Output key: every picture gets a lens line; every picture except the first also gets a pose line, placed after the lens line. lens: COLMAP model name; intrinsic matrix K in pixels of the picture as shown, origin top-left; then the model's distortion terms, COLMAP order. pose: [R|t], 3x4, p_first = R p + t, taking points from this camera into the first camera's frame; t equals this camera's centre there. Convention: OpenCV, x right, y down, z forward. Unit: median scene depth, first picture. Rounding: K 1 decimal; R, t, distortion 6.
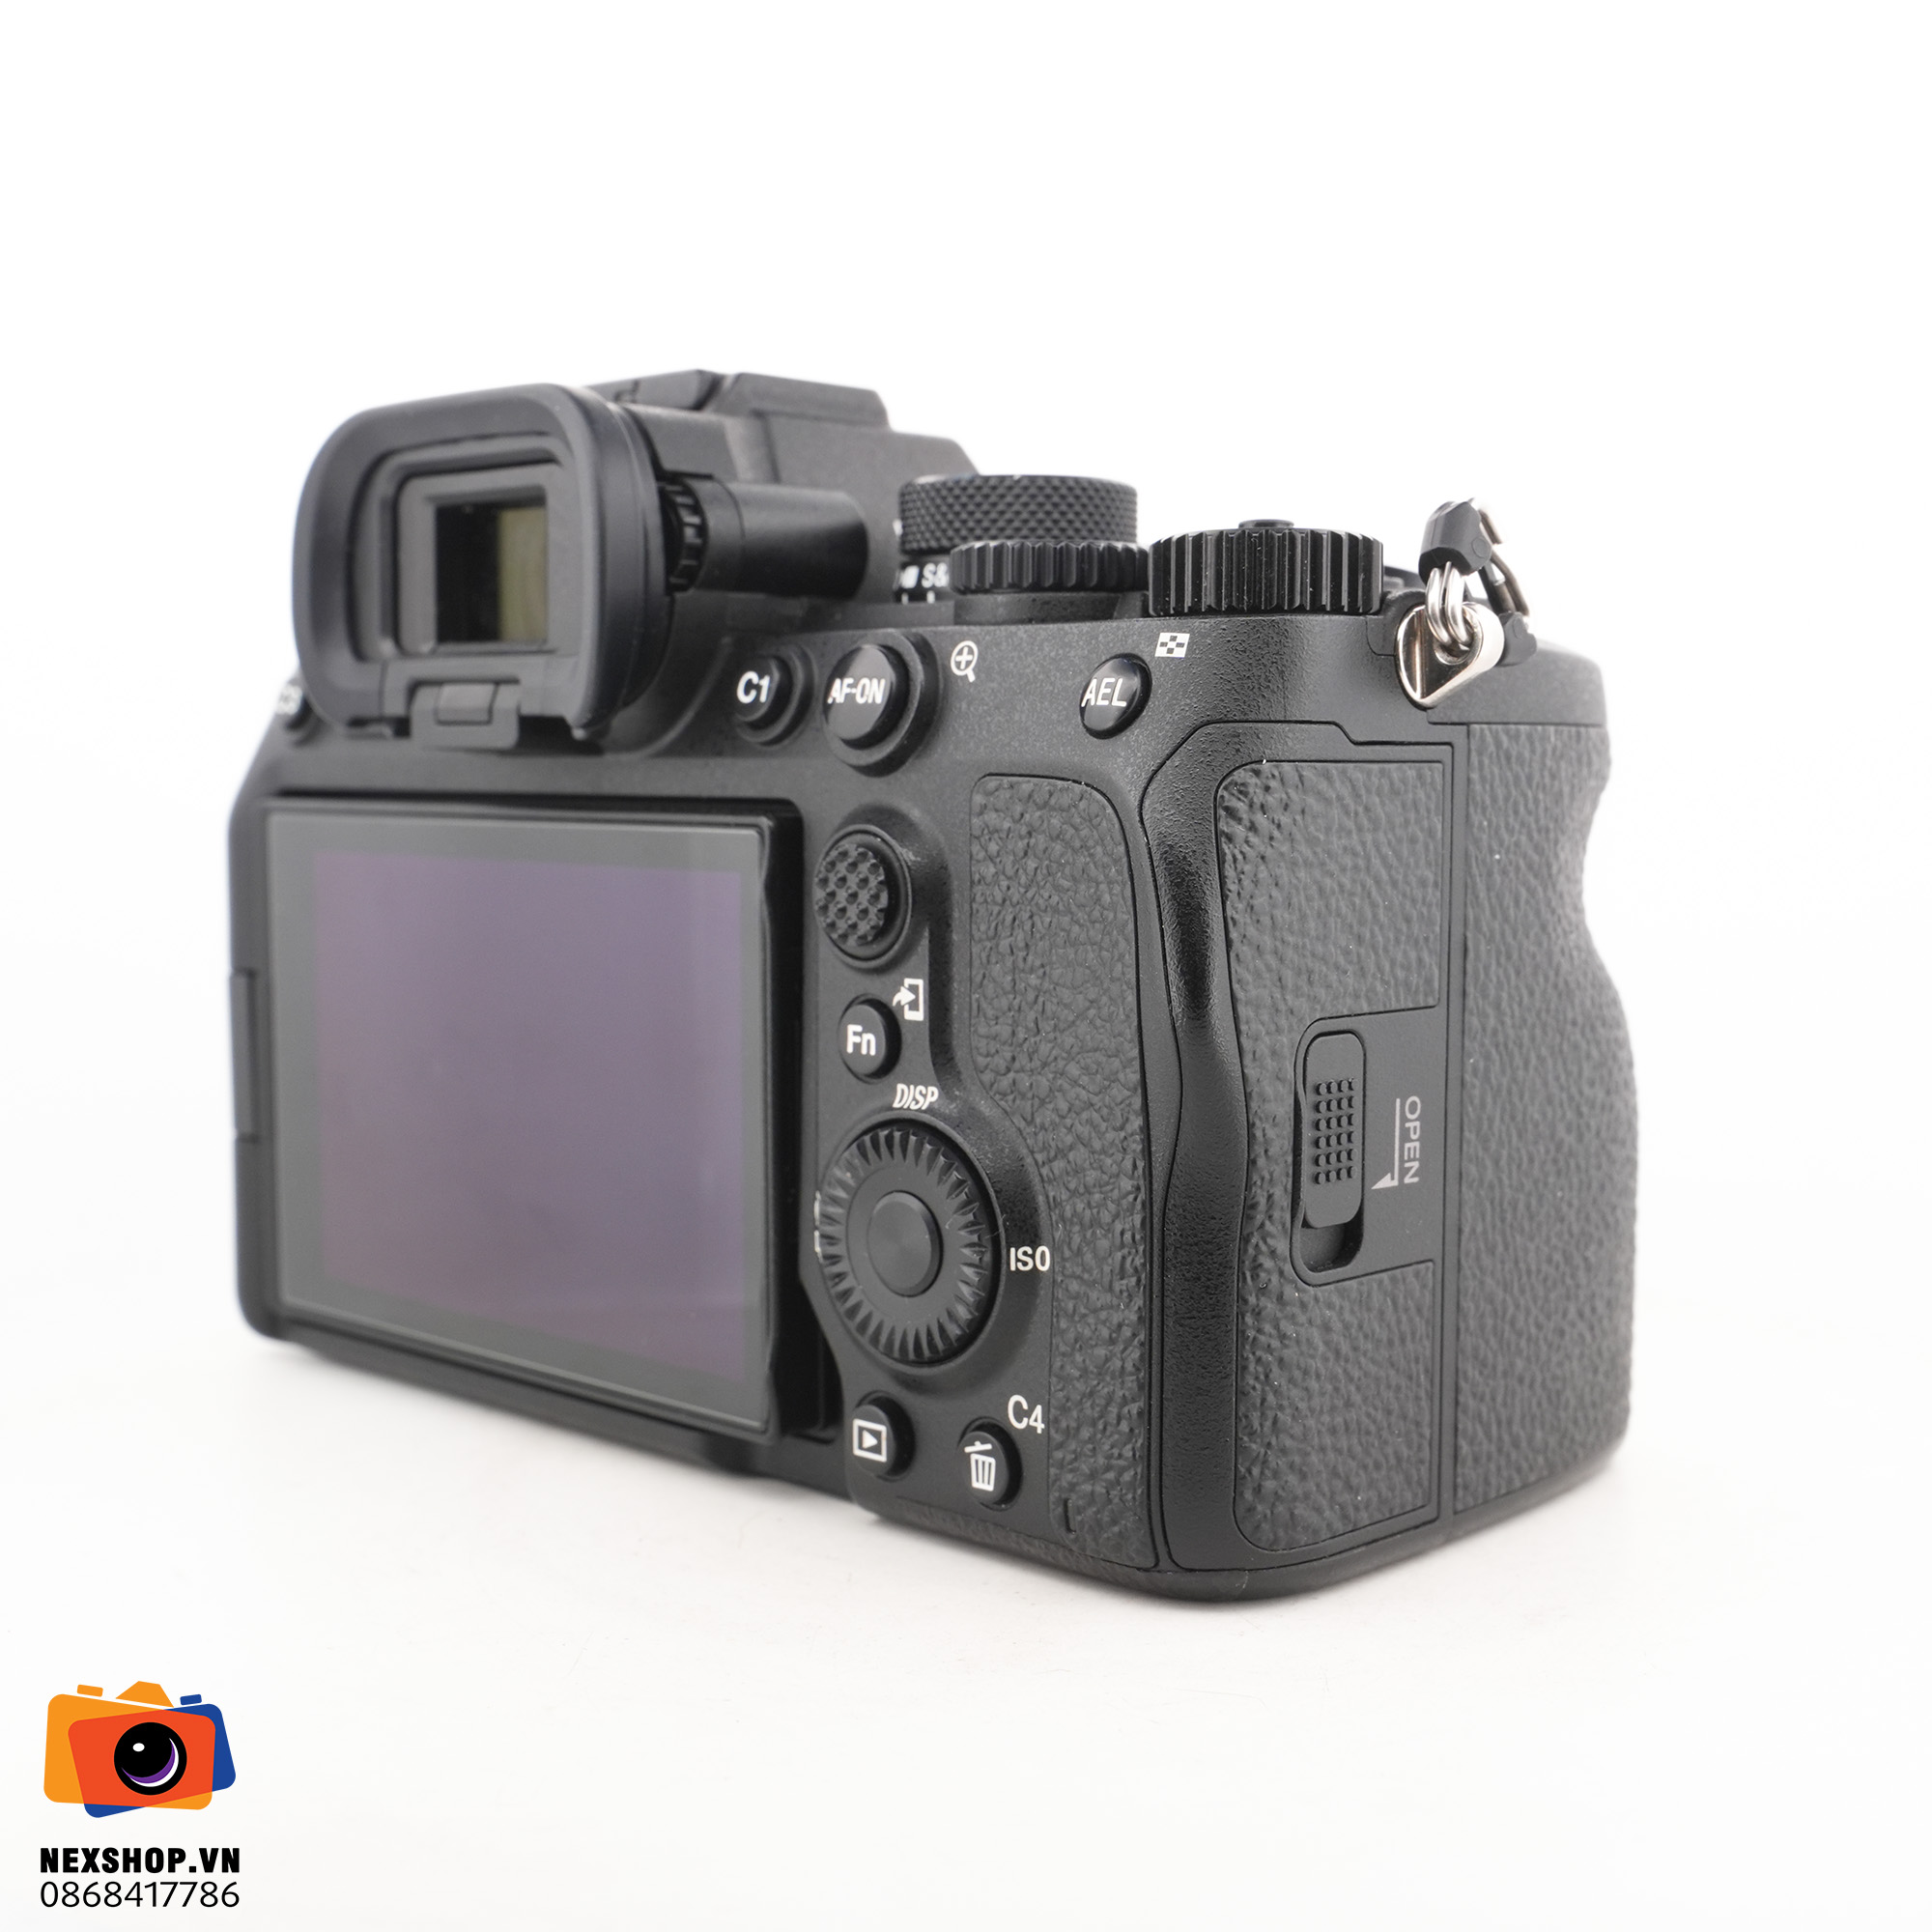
lens RADIAL K [[2724.7, 0, 965.5], [0, 2724.7, 951.7], [0, 0, 1]] dist [-0.023985, 0.000000]
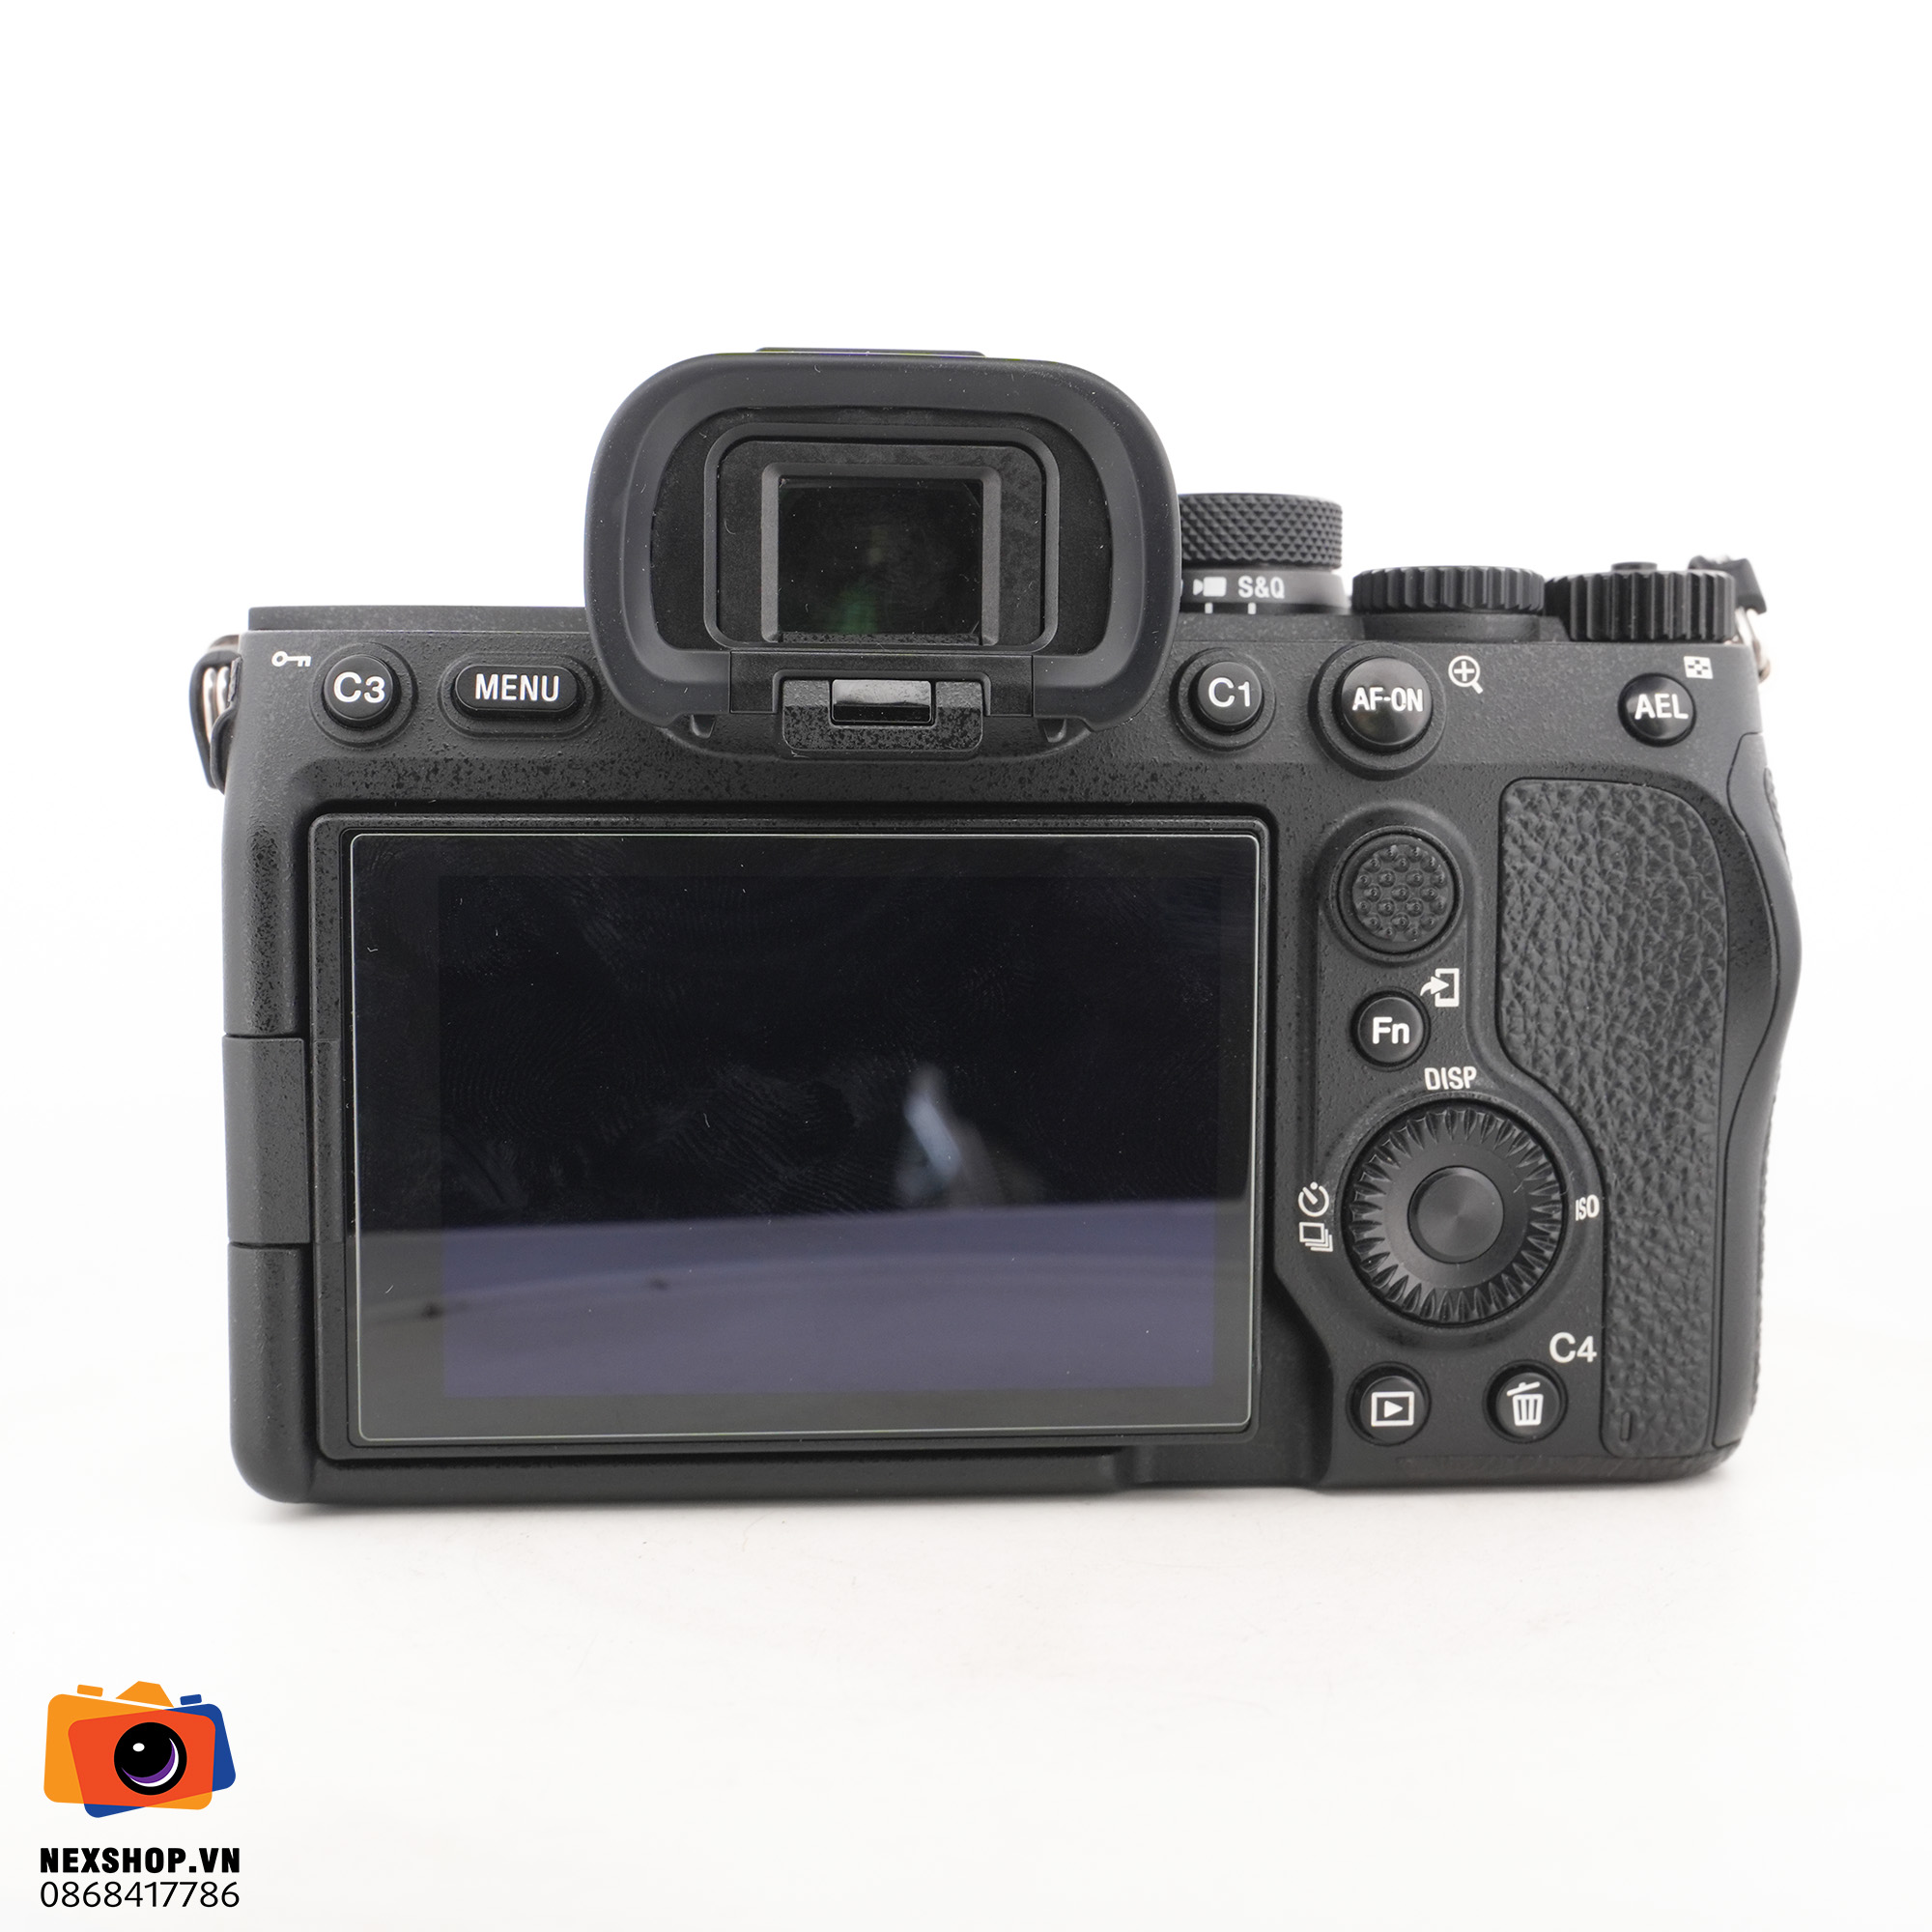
lens RADIAL K [[2724.7, 0, 964.9], [0, 2724.7, 970.3], [0, 0, 1]] dist [-0.023985, 0.000000]
pose [[0.649418, -0.055381, 0.758412, -0.943040], [0.054497, 0.998170, 0.026224, -0.027460], [-0.758476, 0.024301, 0.651248, 0.437706]]
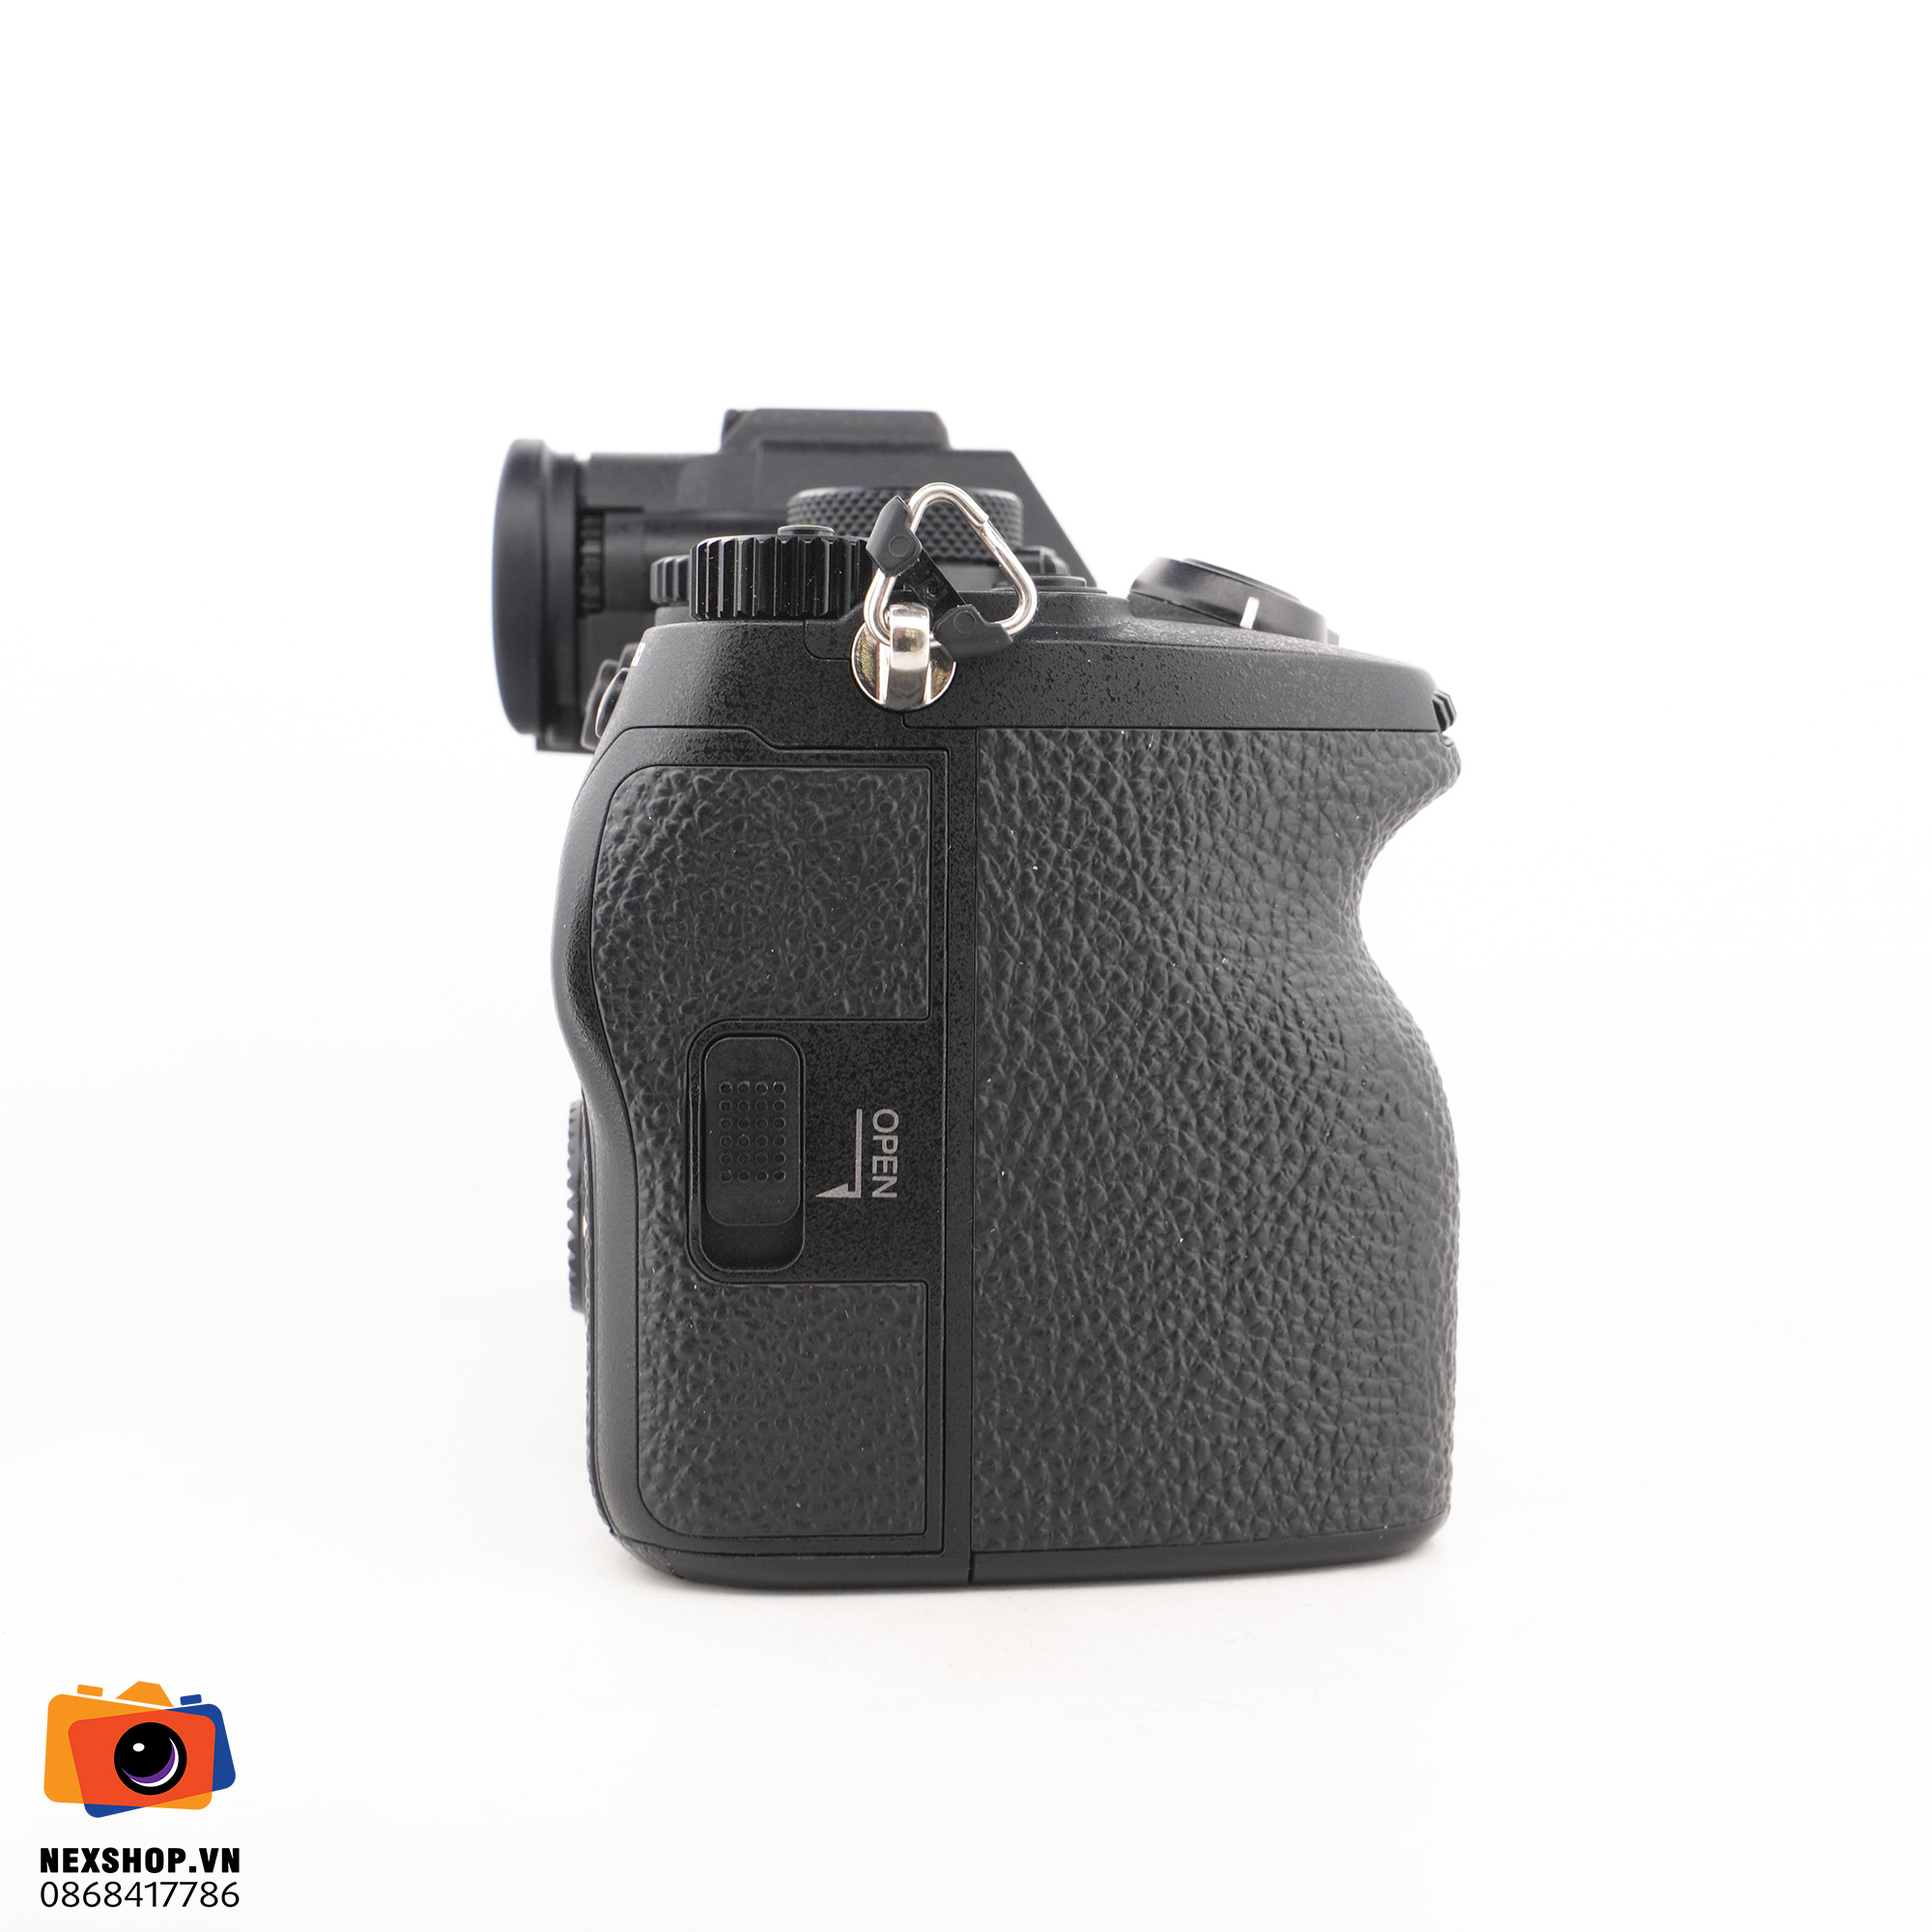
lens RADIAL K [[2724.7, 0, 960.3], [0, 2724.7, 962.5], [0, 0, 1]] dist [-0.023985, 0.000000]
pose [[0.799908, 0.043375, -0.598554, 0.869998], [-0.050648, 0.998706, 0.004686, -0.005618], [0.597982, 0.026567, 0.801069, 0.267904]]
